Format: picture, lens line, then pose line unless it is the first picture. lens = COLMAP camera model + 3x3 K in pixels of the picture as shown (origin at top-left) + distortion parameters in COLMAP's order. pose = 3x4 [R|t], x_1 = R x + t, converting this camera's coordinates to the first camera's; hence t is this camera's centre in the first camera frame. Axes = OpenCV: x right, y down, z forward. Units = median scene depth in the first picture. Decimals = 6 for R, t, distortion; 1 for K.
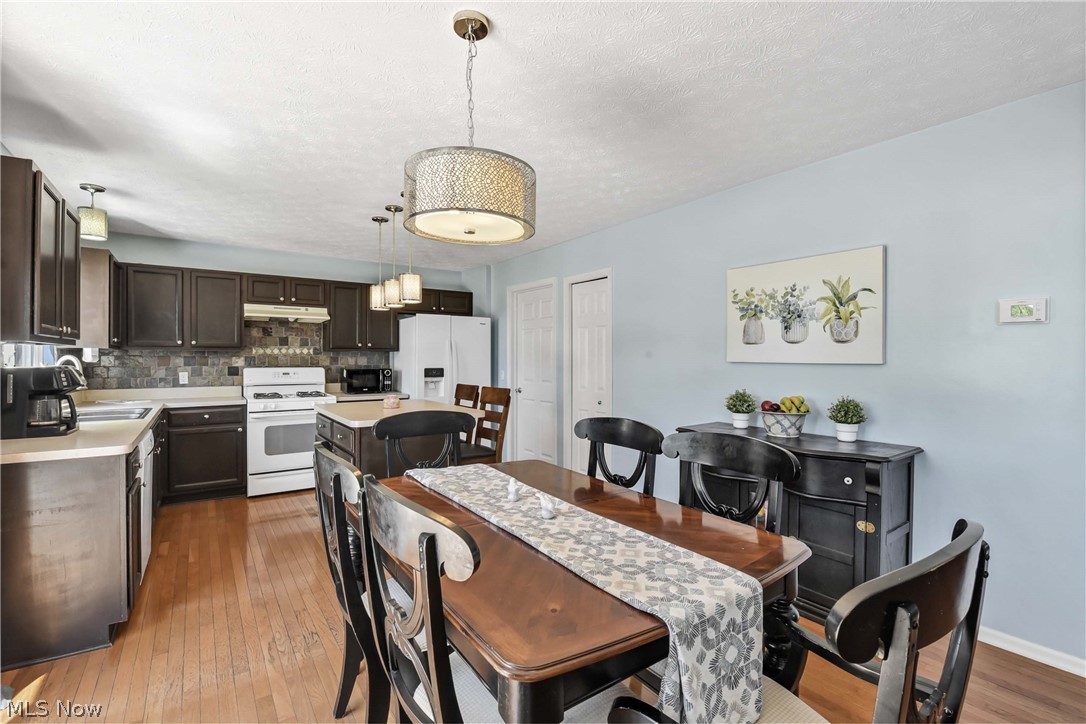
lens RADIAL K [[509.0, 0, 544.0], [0, 509.0, 369.1], [0, 0, 1]] dist [-0.000385, -0.003684]
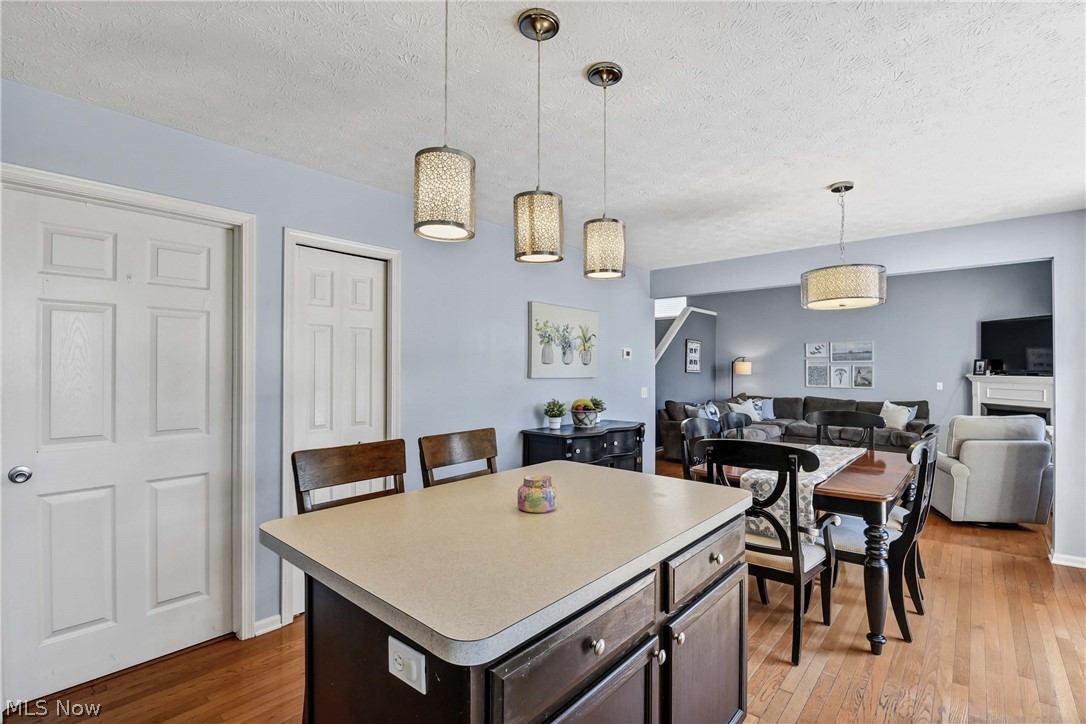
lens RADIAL K [[509.0, 0, 561.6], [0, 509.0, 358.0], [0, 0, 1]] dist [-0.000385, -0.003684]
pose [[-0.231533, 0.034748, 0.972206, -0.861598], [0.024931, 0.999246, -0.029777, -0.023927], [-0.972507, 0.017344, -0.232225, 1.261589]]
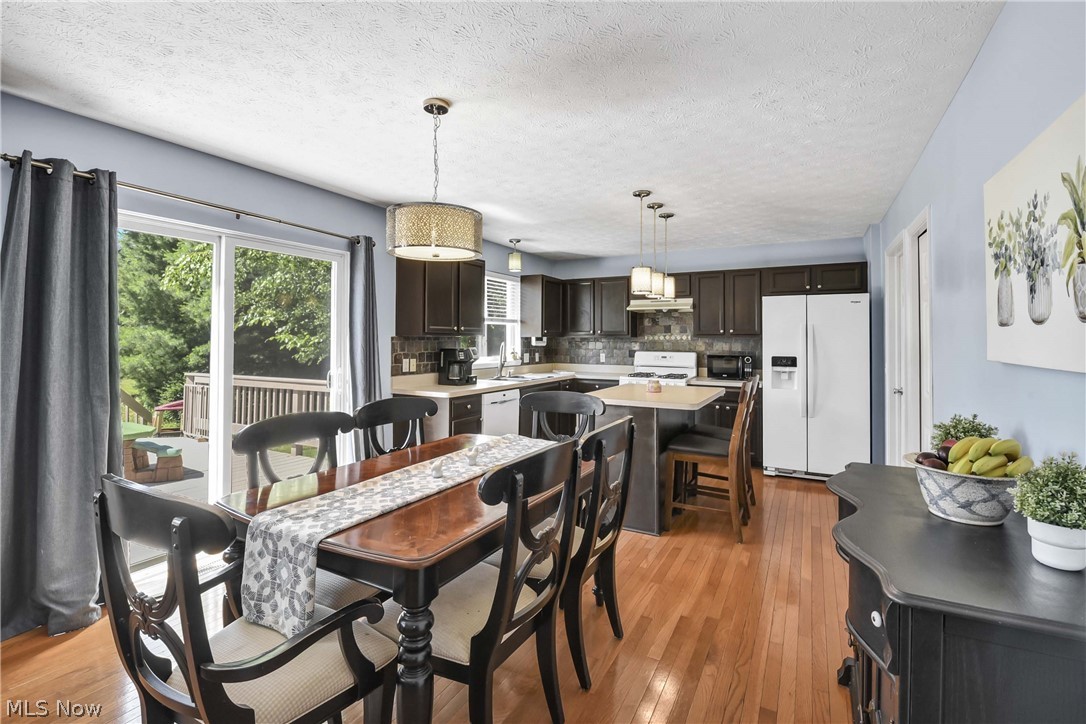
lens RADIAL K [[509.0, 0, 521.0], [0, 509.0, 342.1], [0, 0, 1]] dist [-0.000385, -0.003684]
pose [[0.396853, 0.006954, -0.917856, 0.671173], [-0.025792, 0.999661, -0.003578, -0.019762], [0.917520, 0.025093, 0.396898, 0.376957]]
